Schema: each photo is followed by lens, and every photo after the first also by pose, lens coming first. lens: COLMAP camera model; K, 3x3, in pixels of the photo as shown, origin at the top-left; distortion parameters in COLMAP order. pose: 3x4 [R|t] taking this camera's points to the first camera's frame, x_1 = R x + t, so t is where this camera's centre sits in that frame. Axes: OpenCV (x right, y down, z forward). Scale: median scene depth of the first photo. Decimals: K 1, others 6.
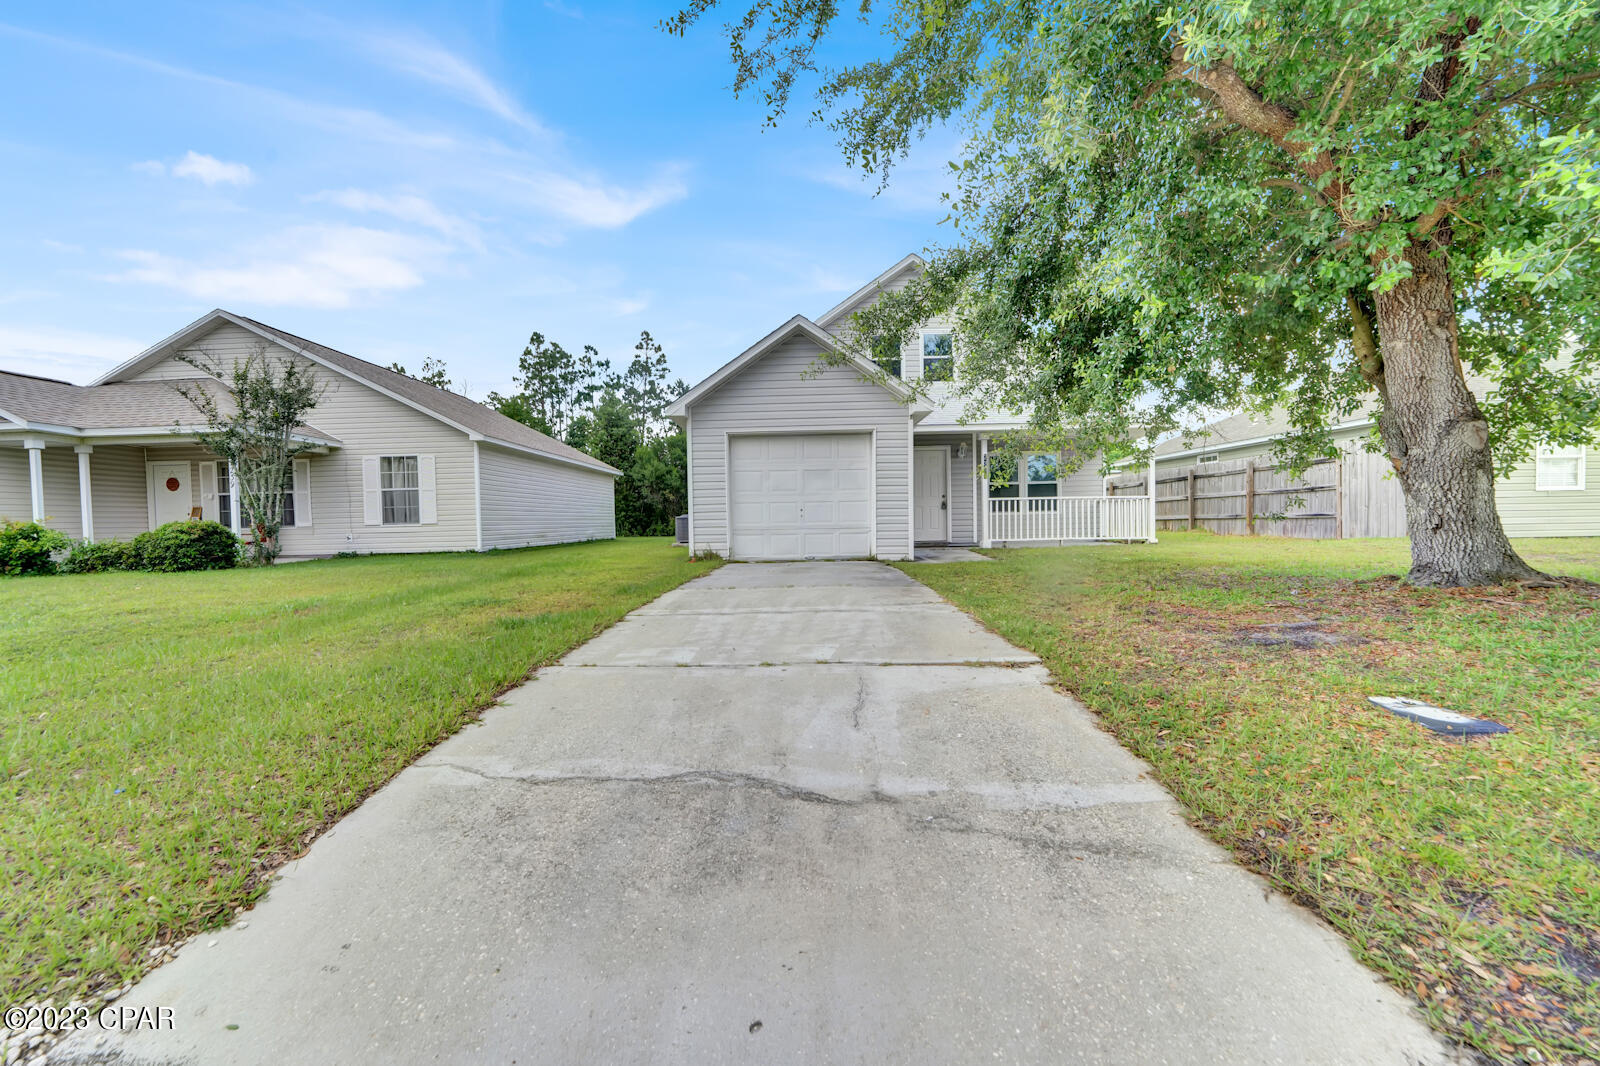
lens RADIAL K [[652.1, 0, 791.1], [0, 652.1, 539.6], [0, 0, 1]] dist [-0.028405, 0.003234]
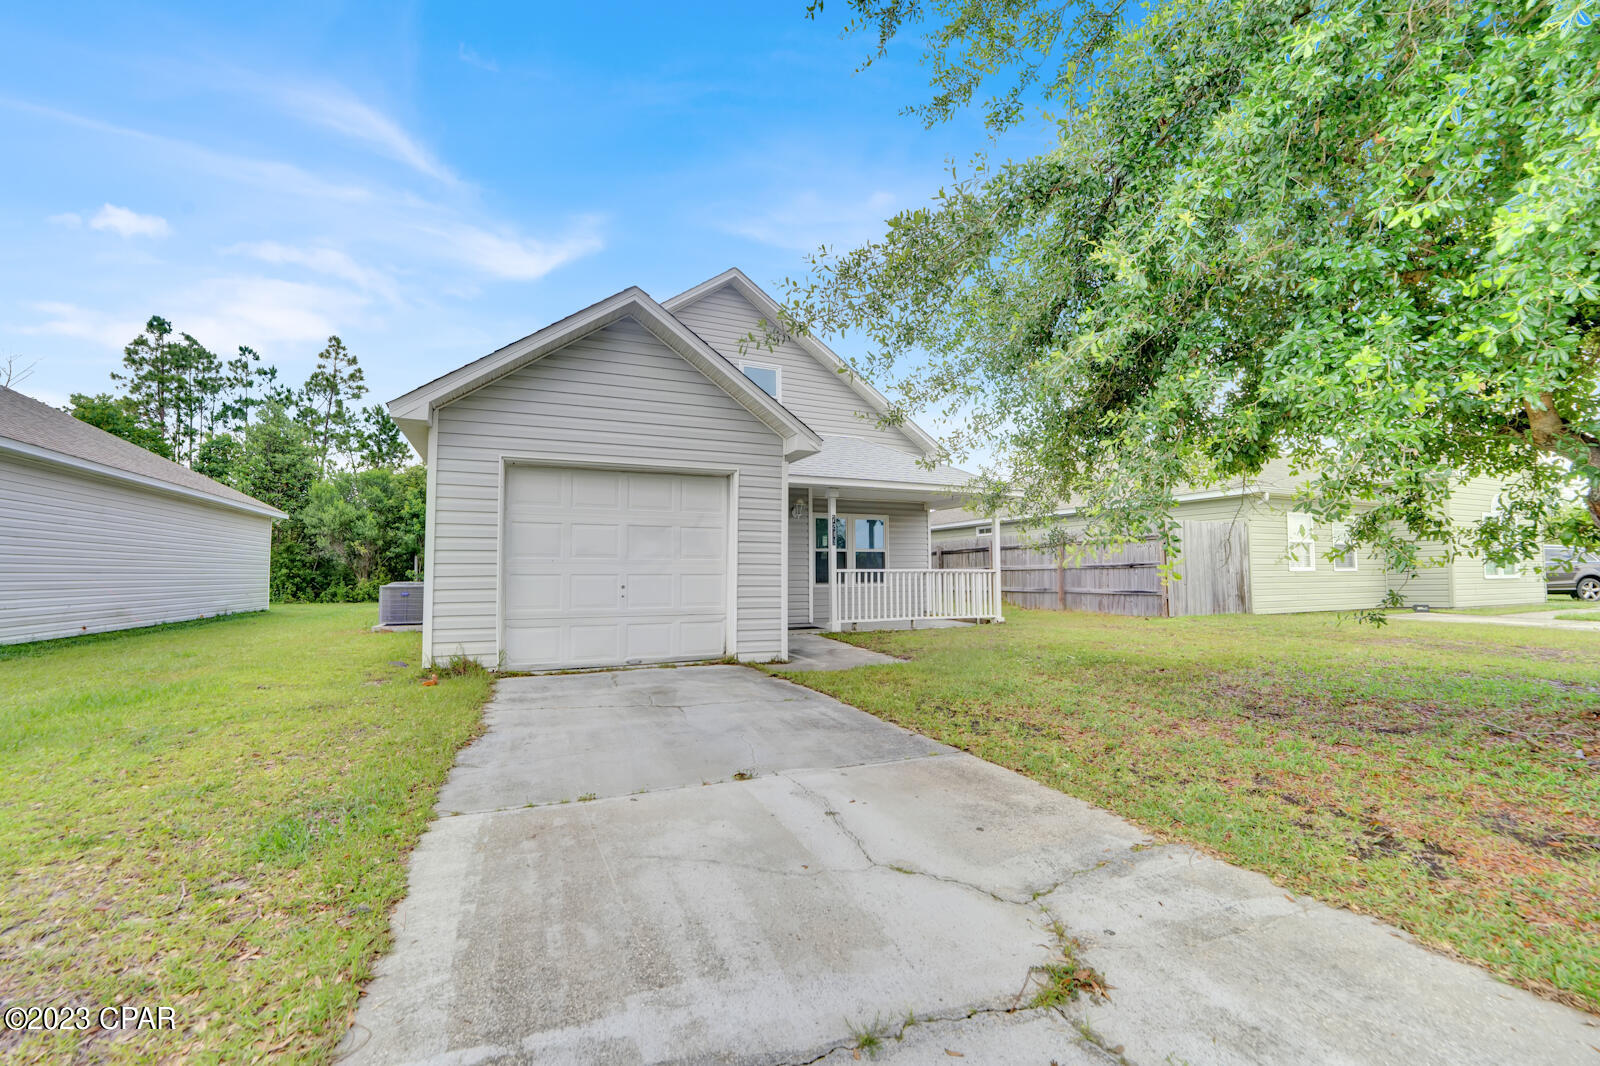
lens RADIAL K [[652.1, 0, 791.1], [0, 652.1, 539.6], [0, 0, 1]] dist [-0.028405, 0.003234]
pose [[0.914319, 0.036750, 0.403323, -0.029189], [-0.000778, 0.996032, -0.088994, -0.011007], [-0.404994, 0.081055, 0.910720, 0.109681]]
